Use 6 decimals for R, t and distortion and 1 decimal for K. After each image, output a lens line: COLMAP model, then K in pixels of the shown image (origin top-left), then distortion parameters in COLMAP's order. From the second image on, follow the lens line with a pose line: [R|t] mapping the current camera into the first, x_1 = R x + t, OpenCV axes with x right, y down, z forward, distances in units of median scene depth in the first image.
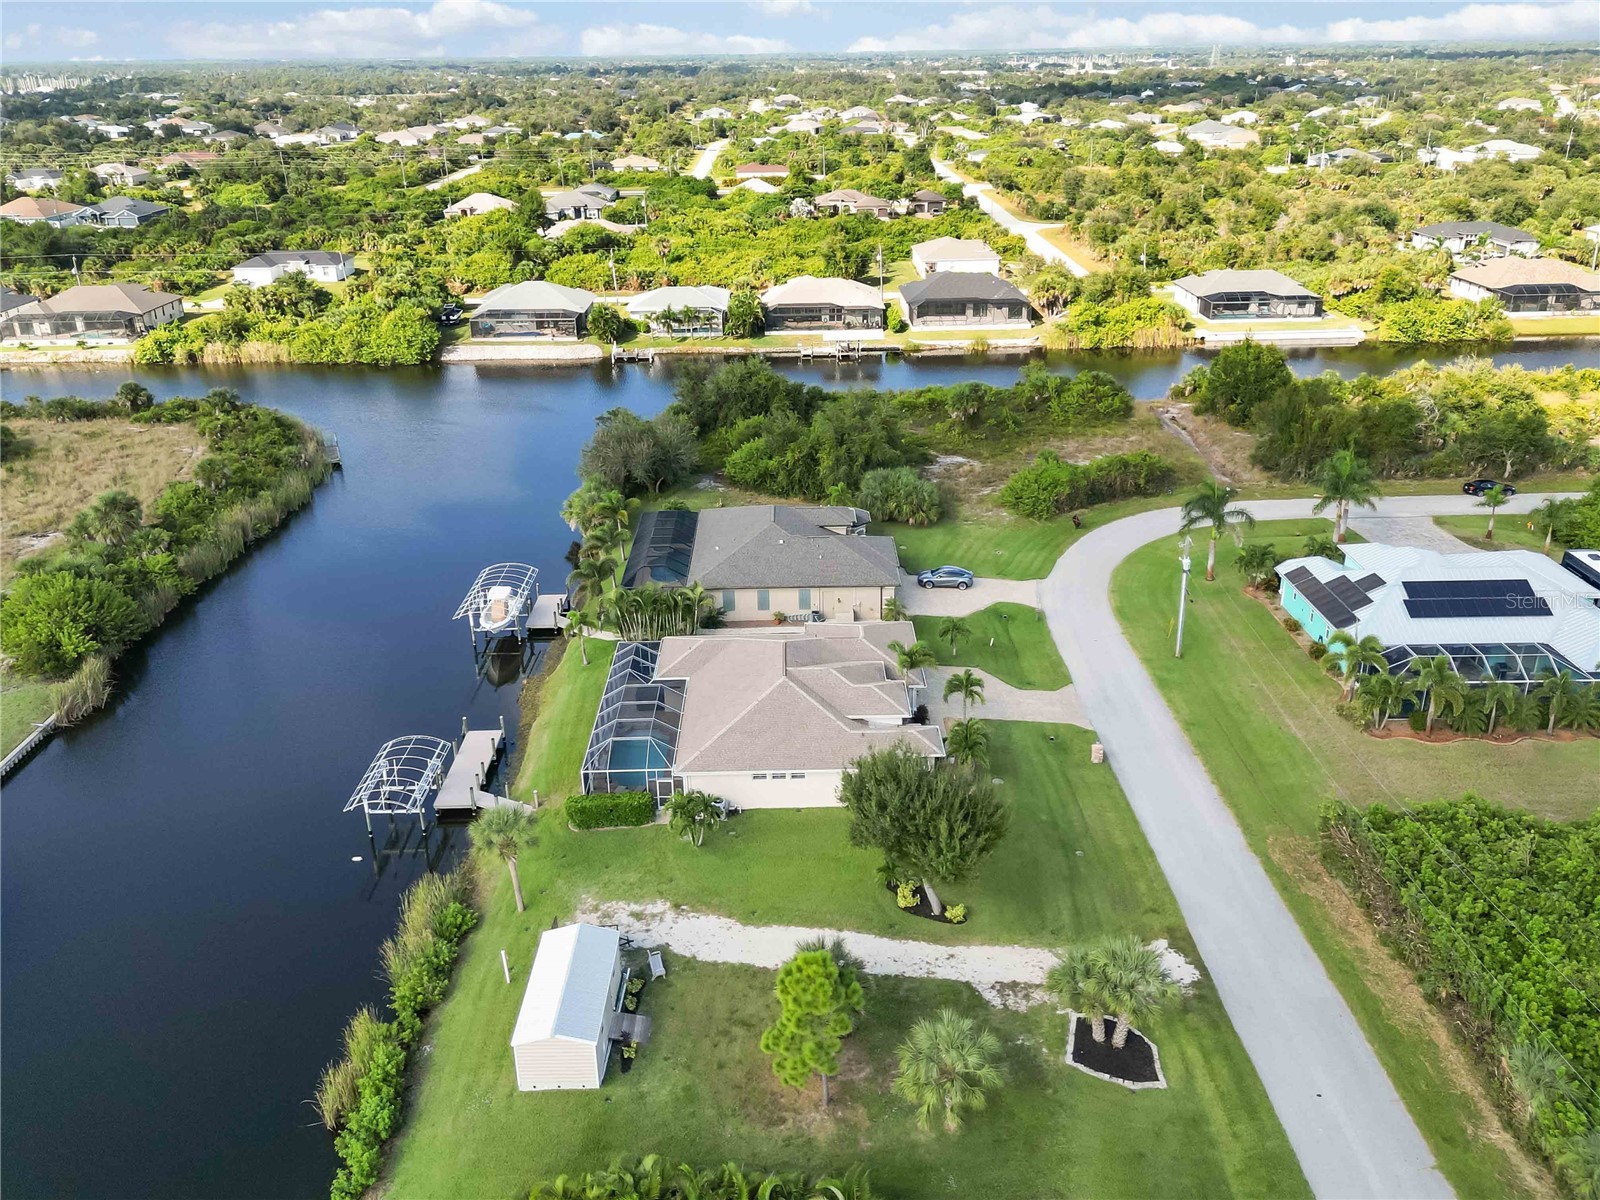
lens RADIAL K [[1208.8, 0, 769.1], [0, 1208.8, 600.0], [0, 0, 1]] dist [0.089338, -0.086466]
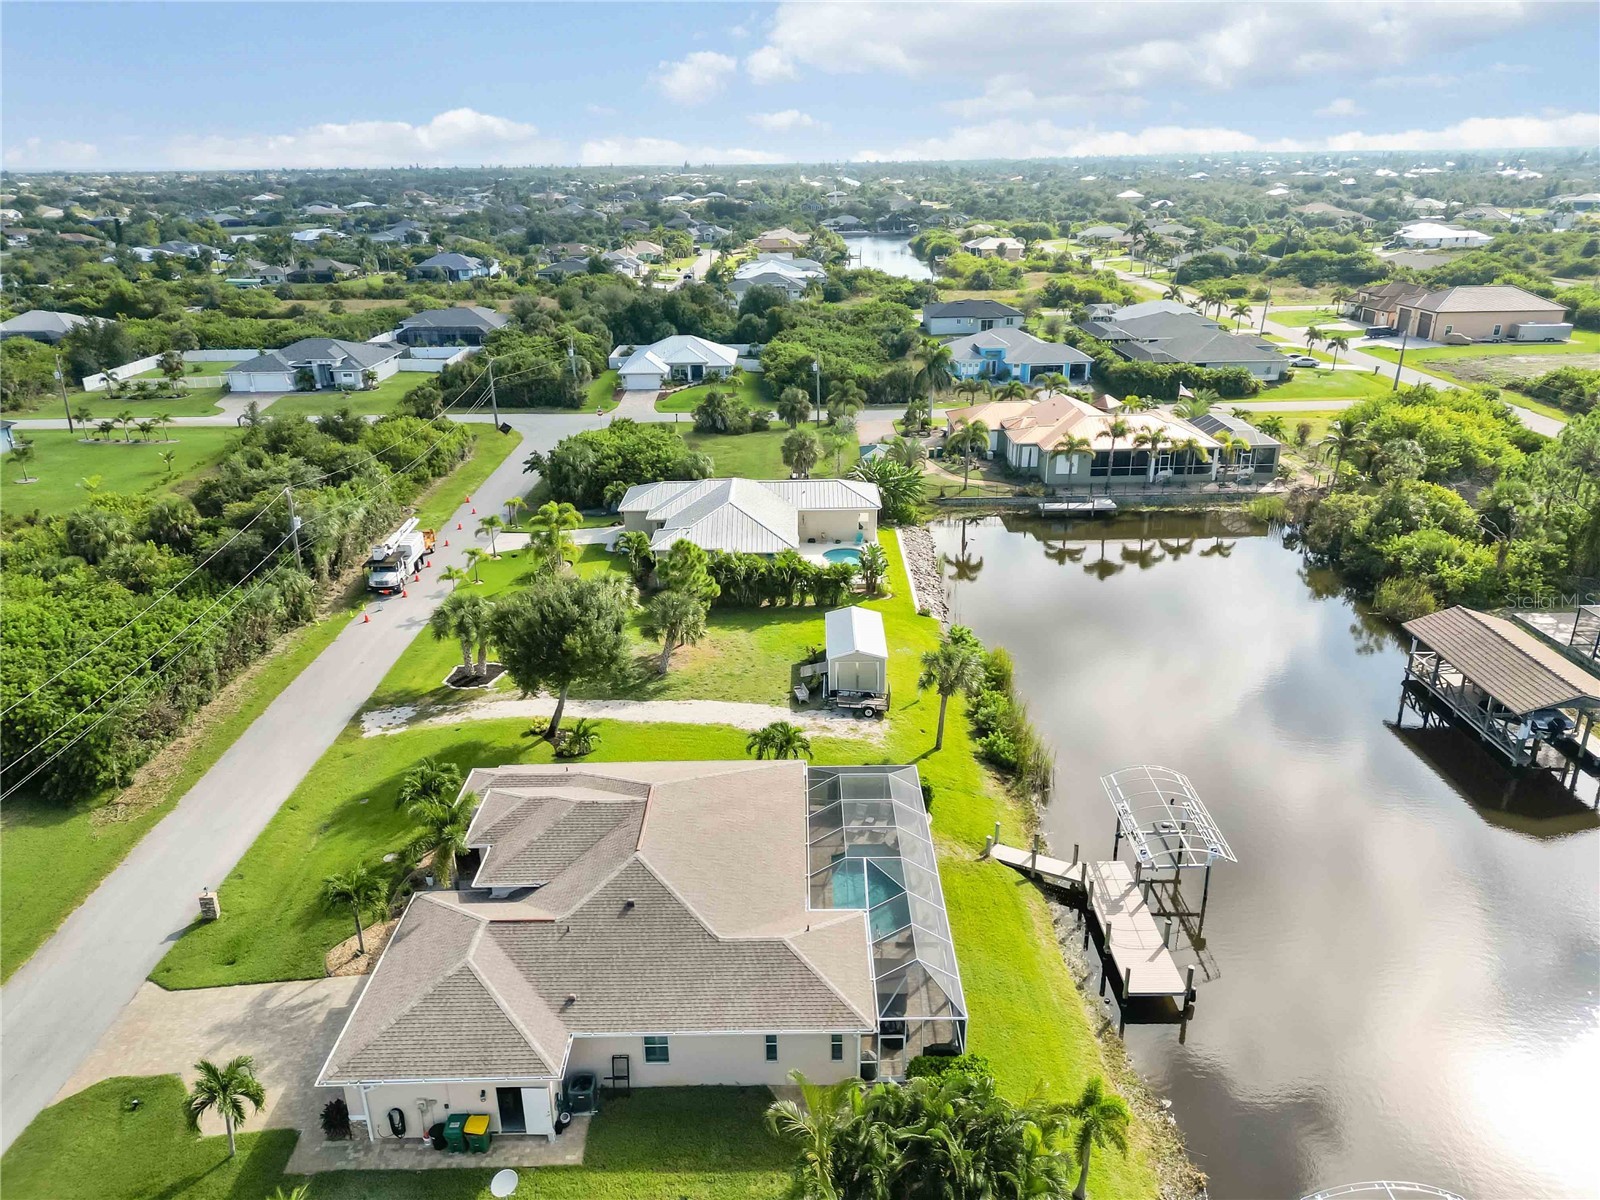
lens RADIAL K [[1119.8, 0, 804.1], [0, 1119.8, 600.1], [0, 0, 1]] dist [0.073967, -0.074115]
pose [[-0.999172, 0.040675, 0.000598, -0.062653], [0.028887, 0.699109, 0.714432, -0.363996], [0.028641, 0.713858, -0.699705, 1.085176]]
